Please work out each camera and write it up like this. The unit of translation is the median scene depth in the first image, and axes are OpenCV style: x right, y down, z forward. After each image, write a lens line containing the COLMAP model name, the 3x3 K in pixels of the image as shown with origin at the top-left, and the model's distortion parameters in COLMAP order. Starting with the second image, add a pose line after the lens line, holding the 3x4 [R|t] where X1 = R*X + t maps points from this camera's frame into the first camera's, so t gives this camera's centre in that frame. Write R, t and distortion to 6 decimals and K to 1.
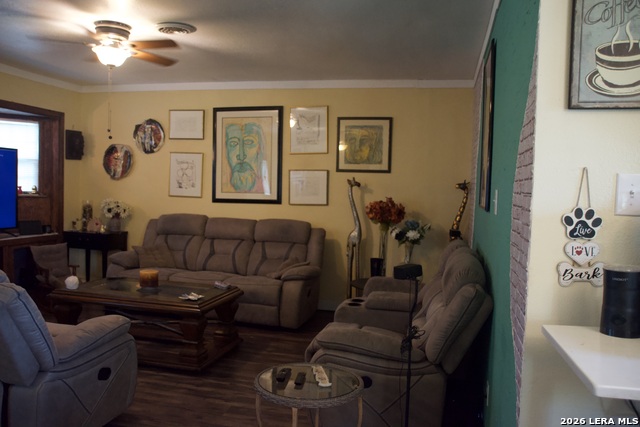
lens RADIAL K [[546.8, 0, 320.0], [0, 546.8, 213.5], [0, 0, 1]] dist [-0.082857, 0.113467]
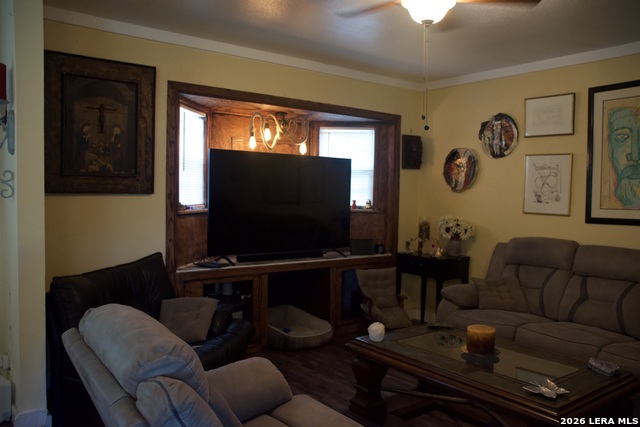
lens RADIAL K [[546.8, 0, 320.0], [0, 546.8, 213.5], [0, 0, 1]] dist [-0.082857, 0.113467]
pose [[0.797393, 0.012274, -0.603336, -0.050149], [-0.028055, 0.999466, -0.016747, -0.011209], [0.602808, 0.030281, 0.797311, 0.234347]]
